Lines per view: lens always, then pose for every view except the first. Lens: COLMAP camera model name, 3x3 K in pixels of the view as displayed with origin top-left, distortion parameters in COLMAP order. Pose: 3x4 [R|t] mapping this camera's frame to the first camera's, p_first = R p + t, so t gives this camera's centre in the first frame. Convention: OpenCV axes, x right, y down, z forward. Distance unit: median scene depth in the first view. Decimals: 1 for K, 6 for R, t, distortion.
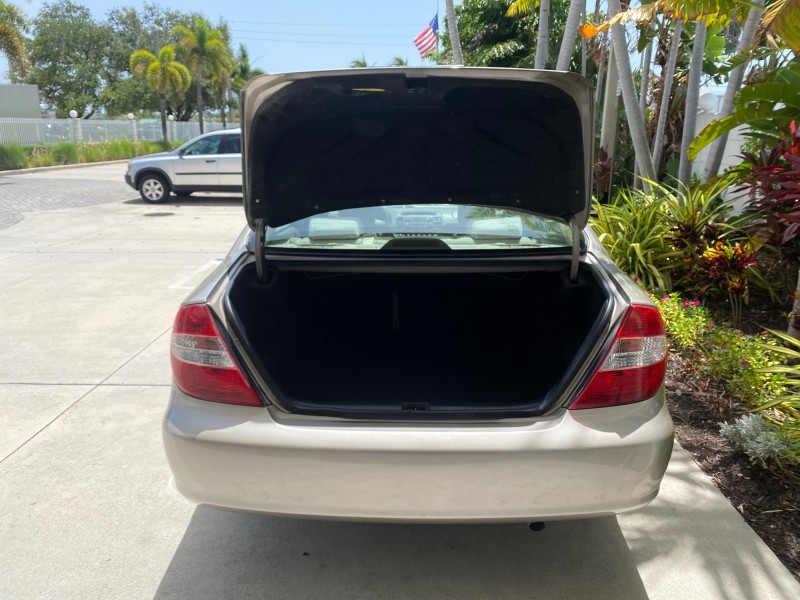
lens RADIAL K [[616.2, 0, 395.3], [0, 616.2, 307.0], [0, 0, 1]] dist [0.011302, -0.013597]
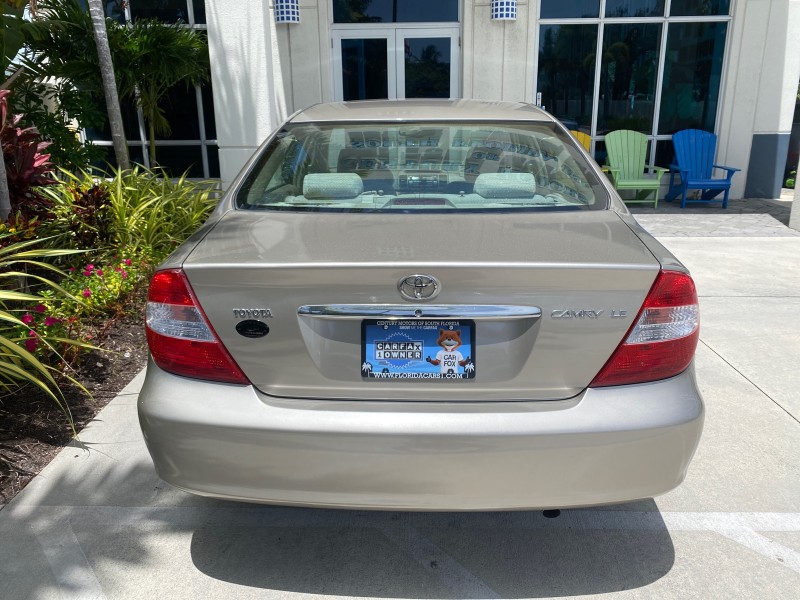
lens RADIAL K [[616.2, 0, 400.3], [0, 616.2, 297.8], [0, 0, 1]] dist [0.011302, -0.013597]
pose [[1.000000, -0.000444, 0.000685, 0.000829], [0.000411, 0.998837, 0.048219, -0.000938], [-0.000705, -0.048219, 0.998837, 0.014582]]
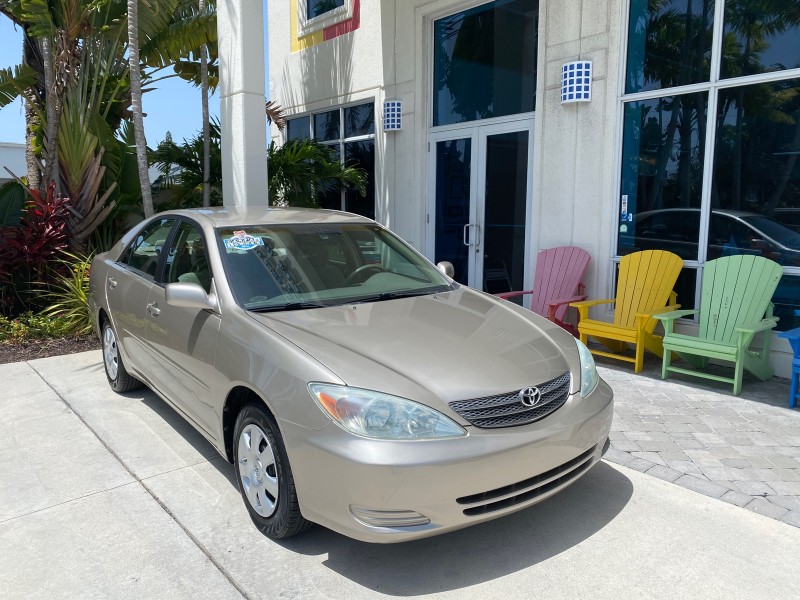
lens RADIAL K [[616.2, 0, 400.2], [0, 616.2, 295.9], [0, 0, 1]] dist [0.011302, -0.013597]
pose [[0.660765, 0.114449, -0.741816, 0.373059], [-0.192074, 0.981183, -0.019709, -0.069977], [0.725601, 0.155506, 0.670314, 0.255720]]
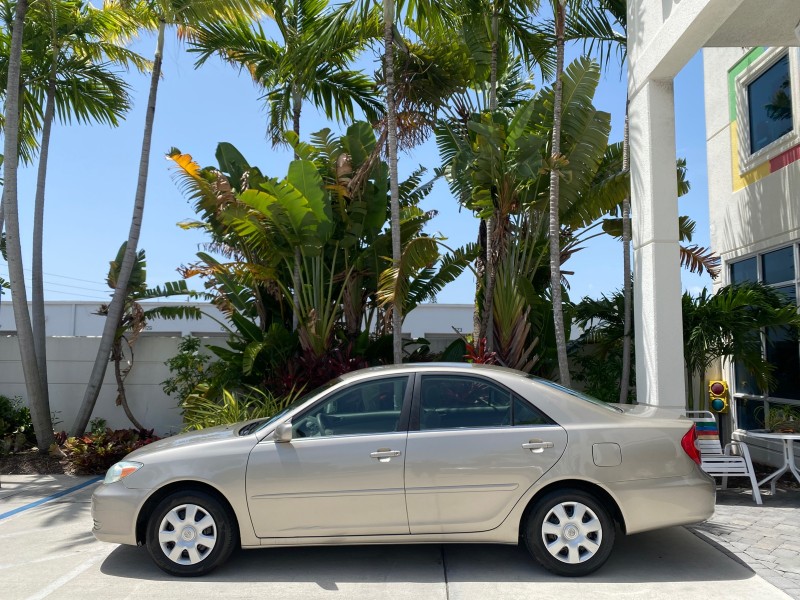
lens RADIAL K [[616.2, 0, 397.3], [0, 616.2, 296.4], [0, 0, 1]] dist [0.011302, -0.013597]
pose [[-0.010168, -0.088037, -0.996065, 0.371195], [-0.250278, 0.964635, -0.082704, -0.088477], [0.968121, 0.248452, -0.031842, 0.308188]]
